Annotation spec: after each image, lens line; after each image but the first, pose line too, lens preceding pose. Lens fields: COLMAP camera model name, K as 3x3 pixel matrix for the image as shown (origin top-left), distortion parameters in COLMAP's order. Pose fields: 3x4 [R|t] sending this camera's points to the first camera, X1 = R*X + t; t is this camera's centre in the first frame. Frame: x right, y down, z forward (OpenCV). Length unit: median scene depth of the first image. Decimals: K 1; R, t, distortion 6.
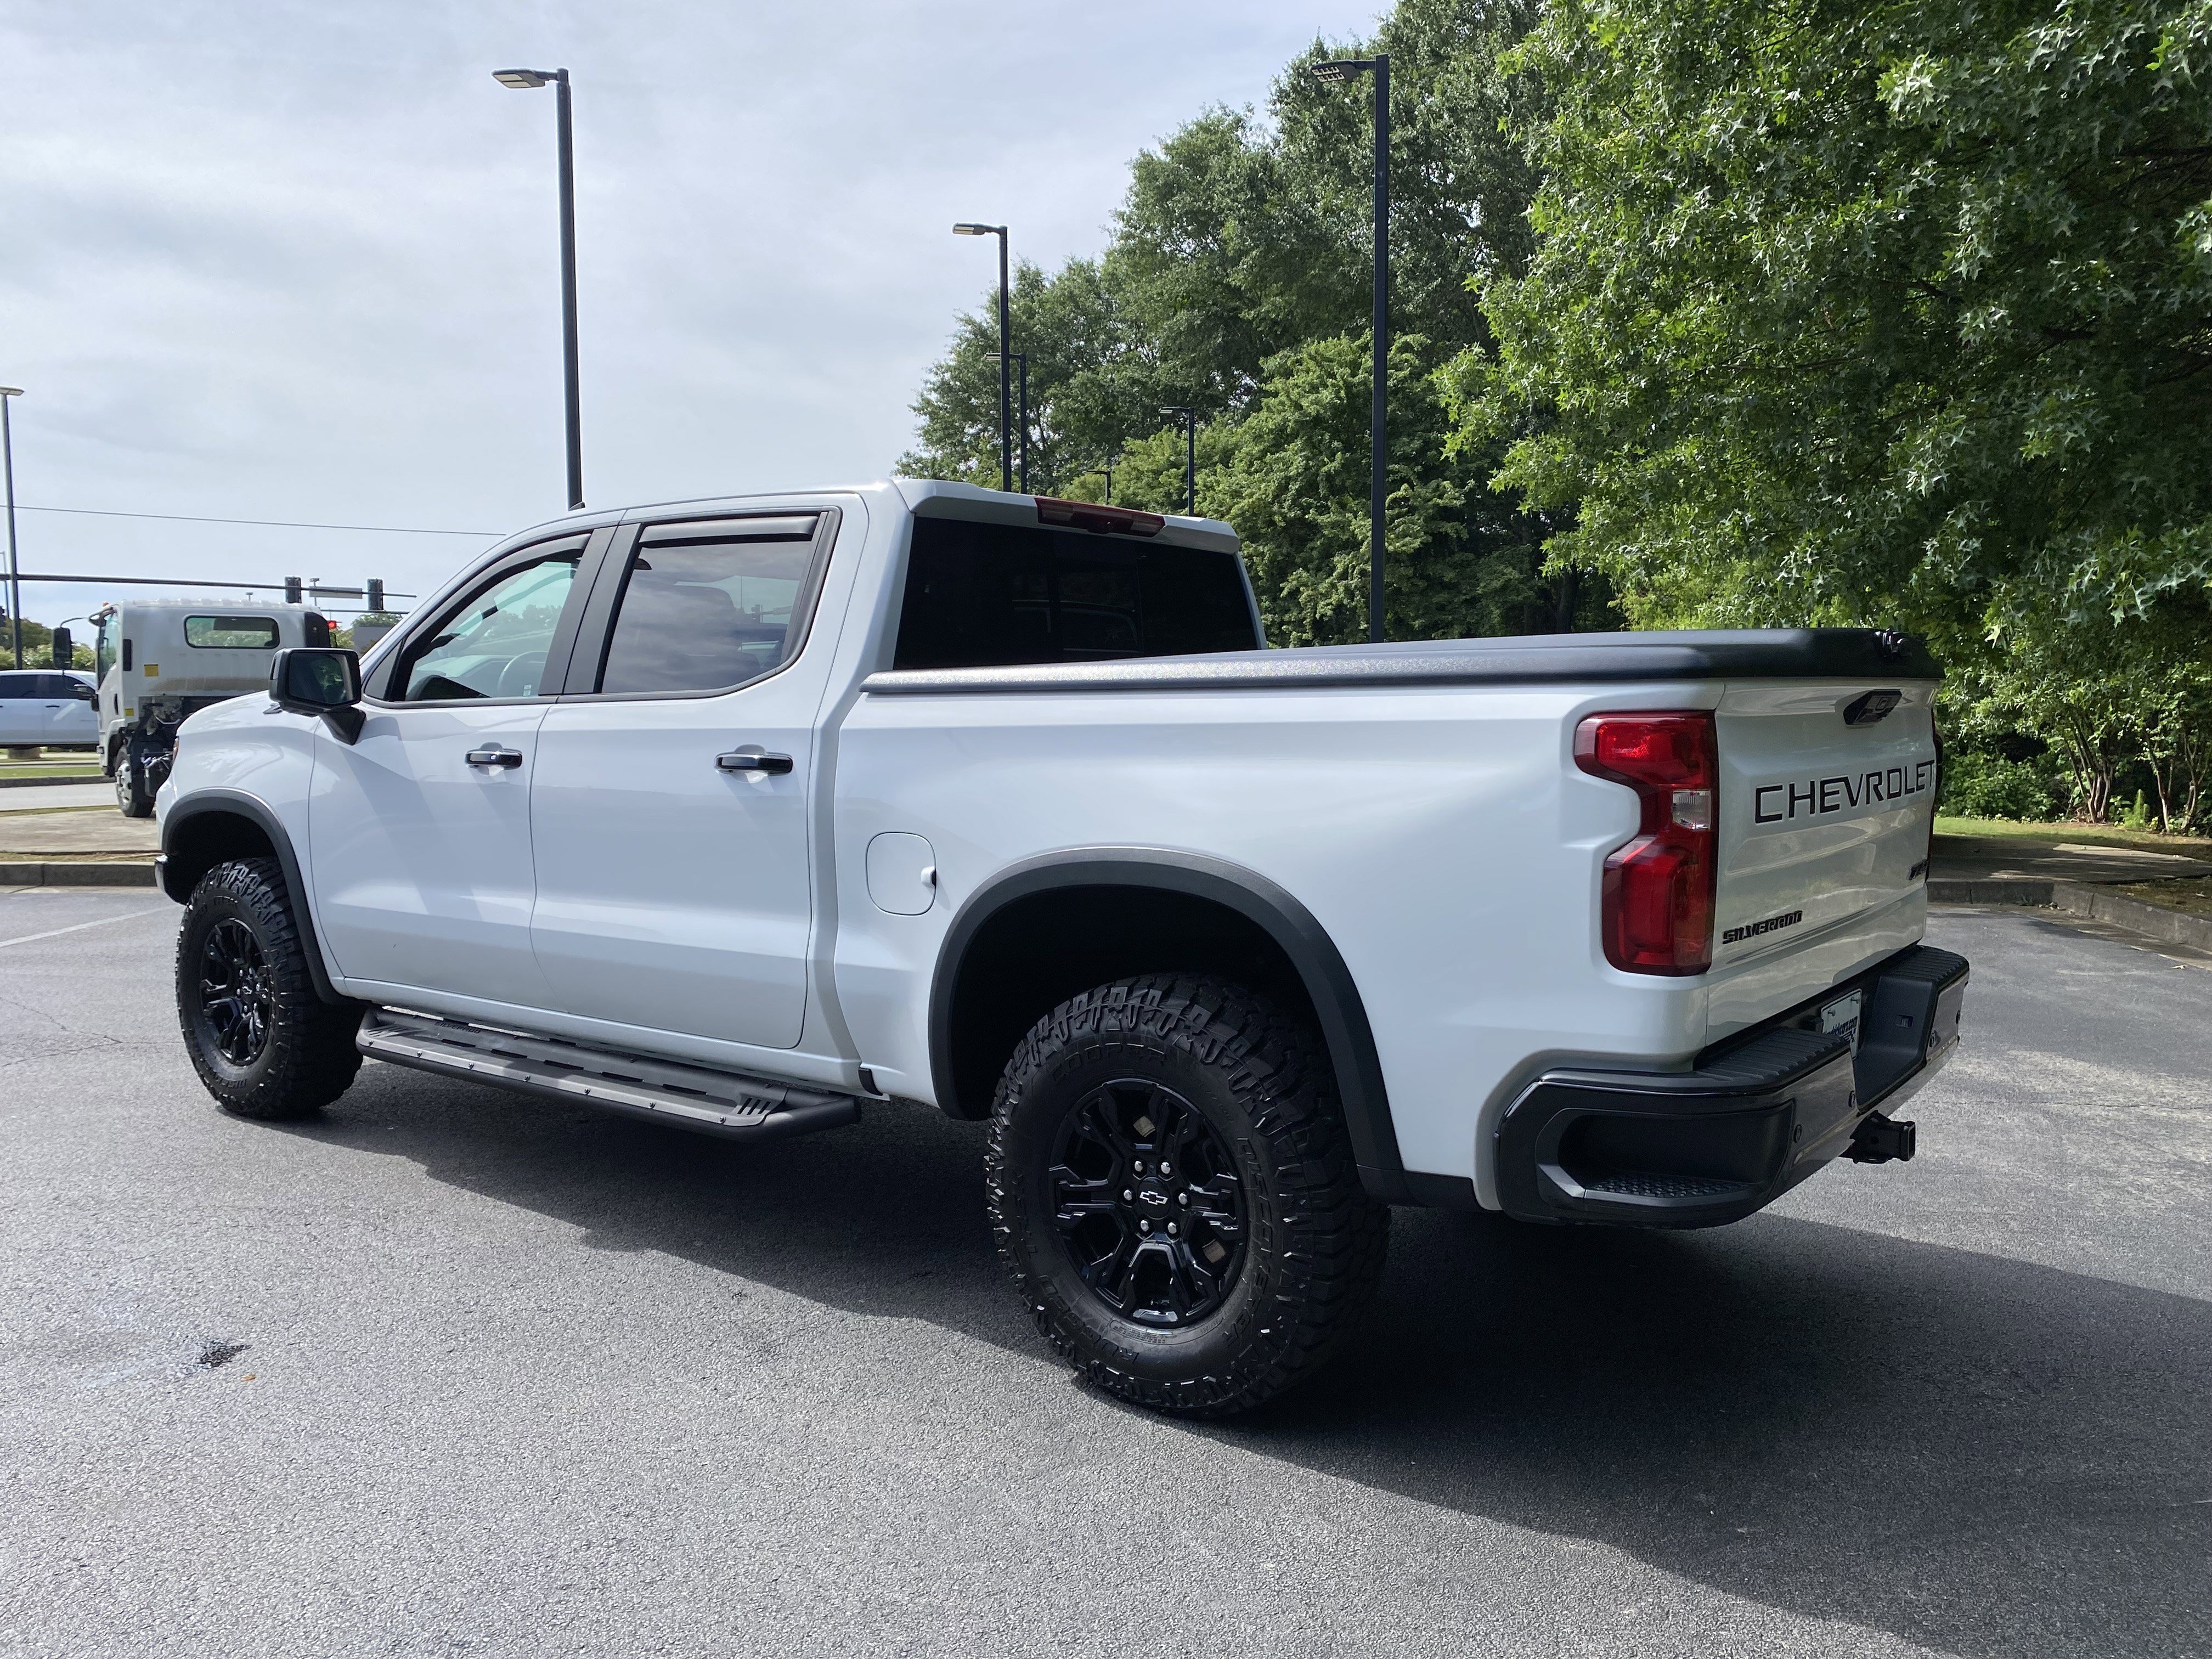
lens RADIAL K [[1701.2, 0, 1122.6], [0, 1701.2, 823.7], [0, 0, 1]] dist [0.078604, -0.117198]
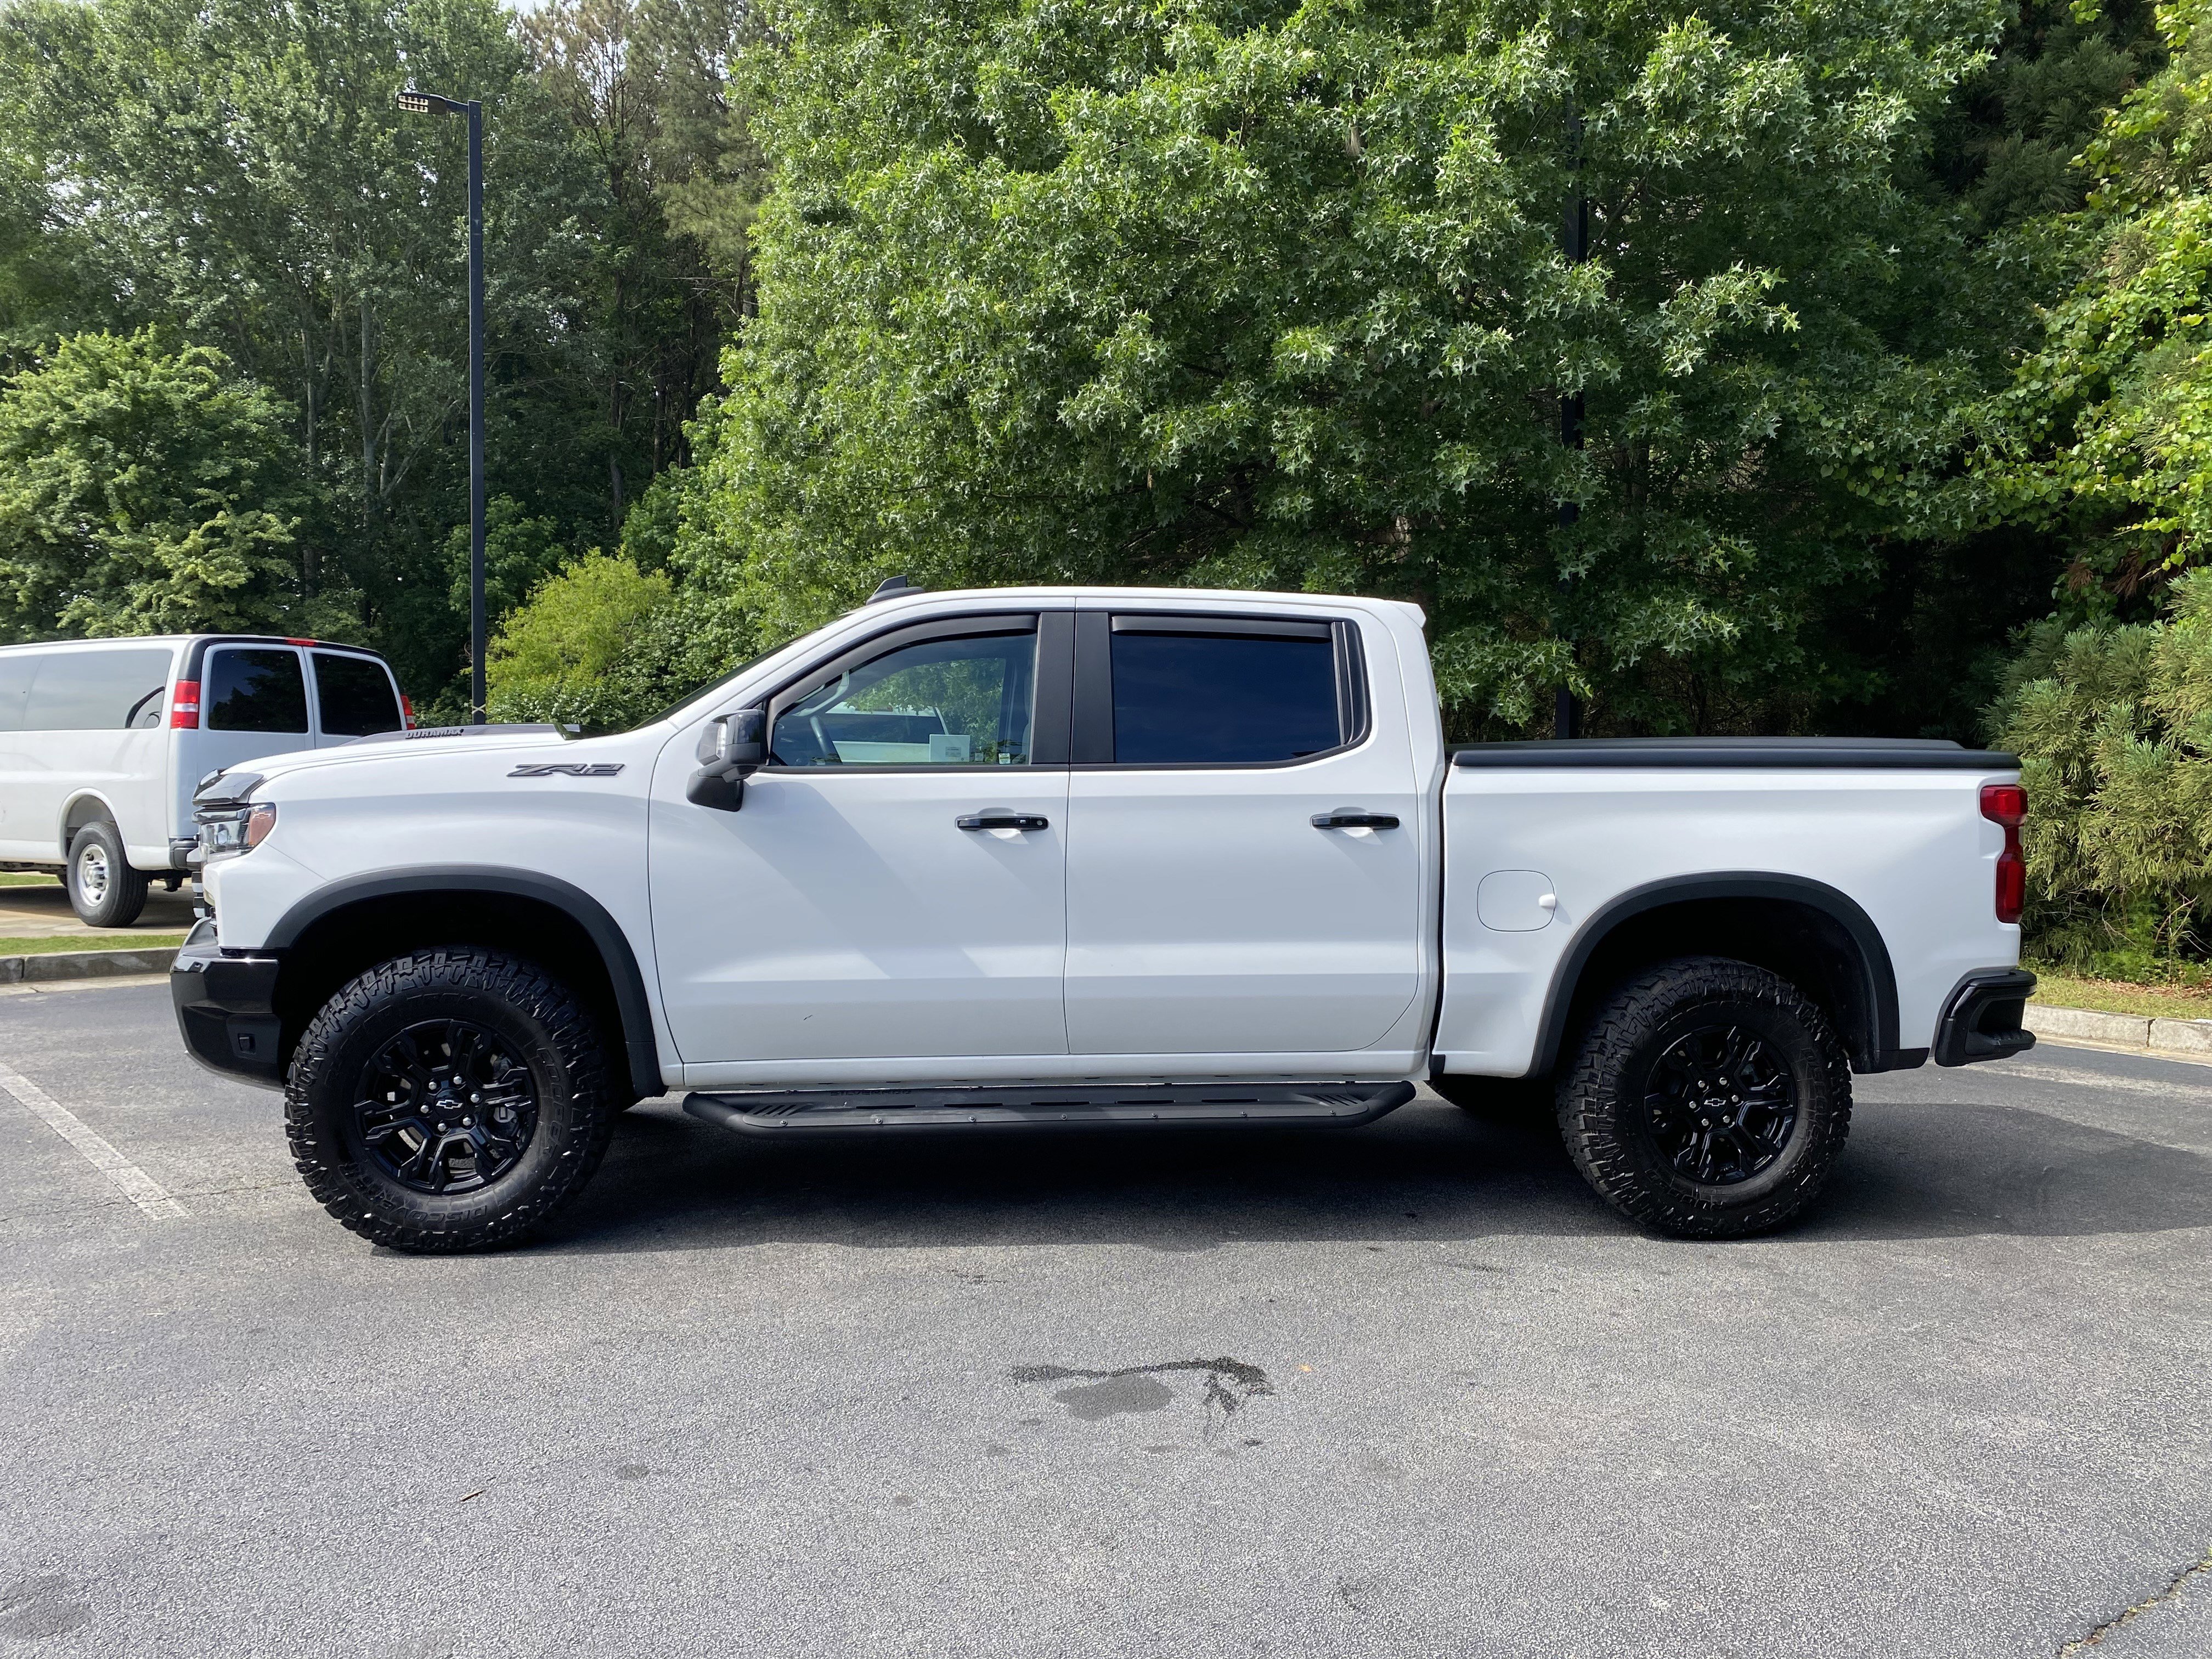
lens RADIAL K [[1701.2, 0, 1122.6], [0, 1701.2, 823.7], [0, 0, 1]] dist [0.078604, -0.117198]
pose [[0.726482, -0.016086, 0.686997, -0.115709], [0.037391, 0.999170, -0.016145, -0.001908], [-0.686167, 0.037417, 0.726481, 0.020383]]
